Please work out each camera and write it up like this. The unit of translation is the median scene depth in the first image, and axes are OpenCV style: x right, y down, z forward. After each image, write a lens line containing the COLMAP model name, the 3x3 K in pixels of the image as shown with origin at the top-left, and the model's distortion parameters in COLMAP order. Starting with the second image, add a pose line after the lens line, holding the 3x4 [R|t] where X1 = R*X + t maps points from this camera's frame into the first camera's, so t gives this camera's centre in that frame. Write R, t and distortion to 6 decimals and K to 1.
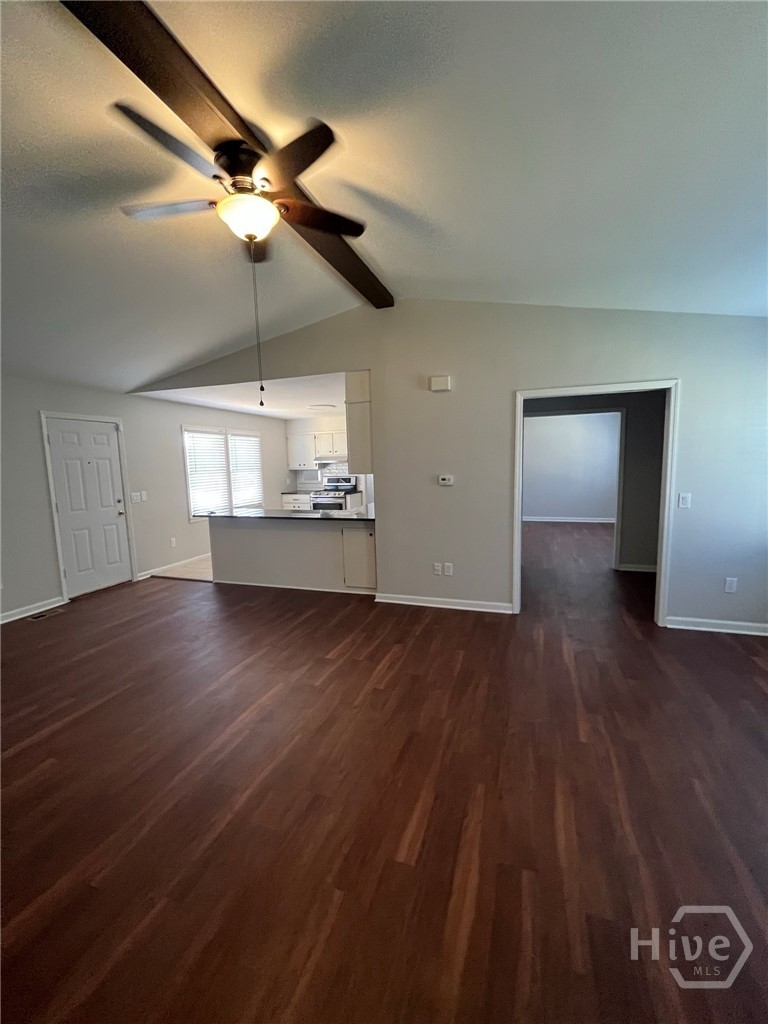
lens RADIAL K [[413.6, 0, 392.1], [0, 413.6, 510.6], [0, 0, 1]] dist [0.001949, 0.000028]
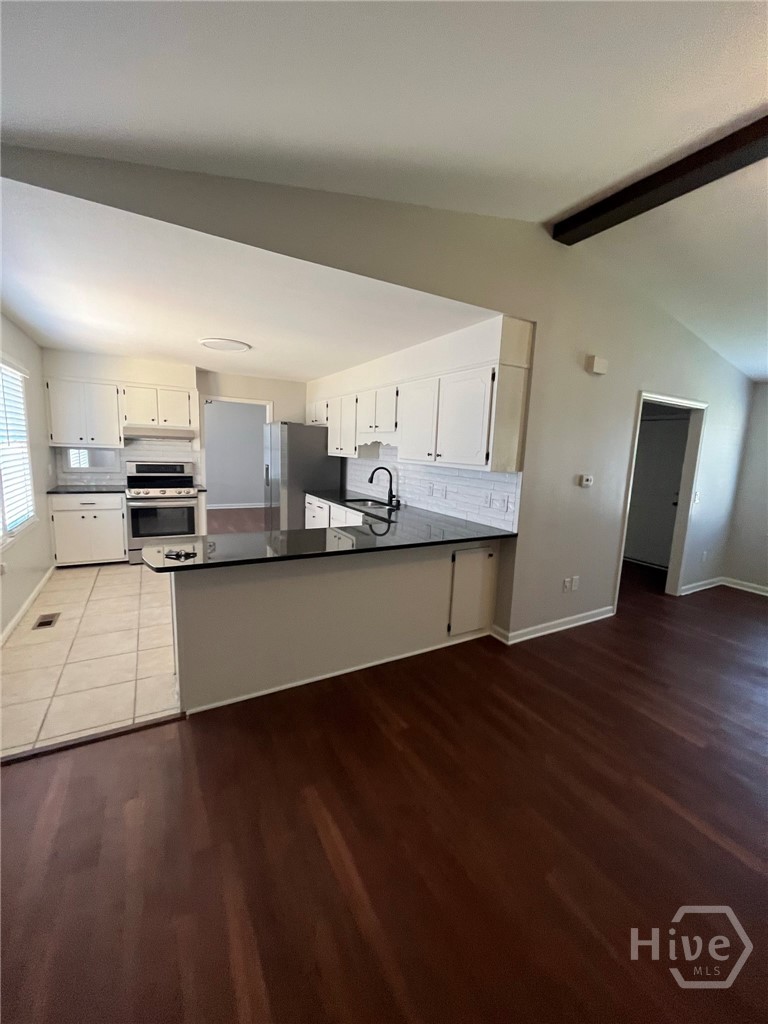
lens RADIAL K [[413.6, 0, 389.0], [0, 413.6, 512.8], [0, 0, 1]] dist [0.001949, 0.000028]
pose [[0.659242, -0.067533, 0.748892, -0.731062], [0.031743, 0.997570, 0.062015, -0.068877], [-0.751260, -0.017111, 0.659784, 0.688223]]
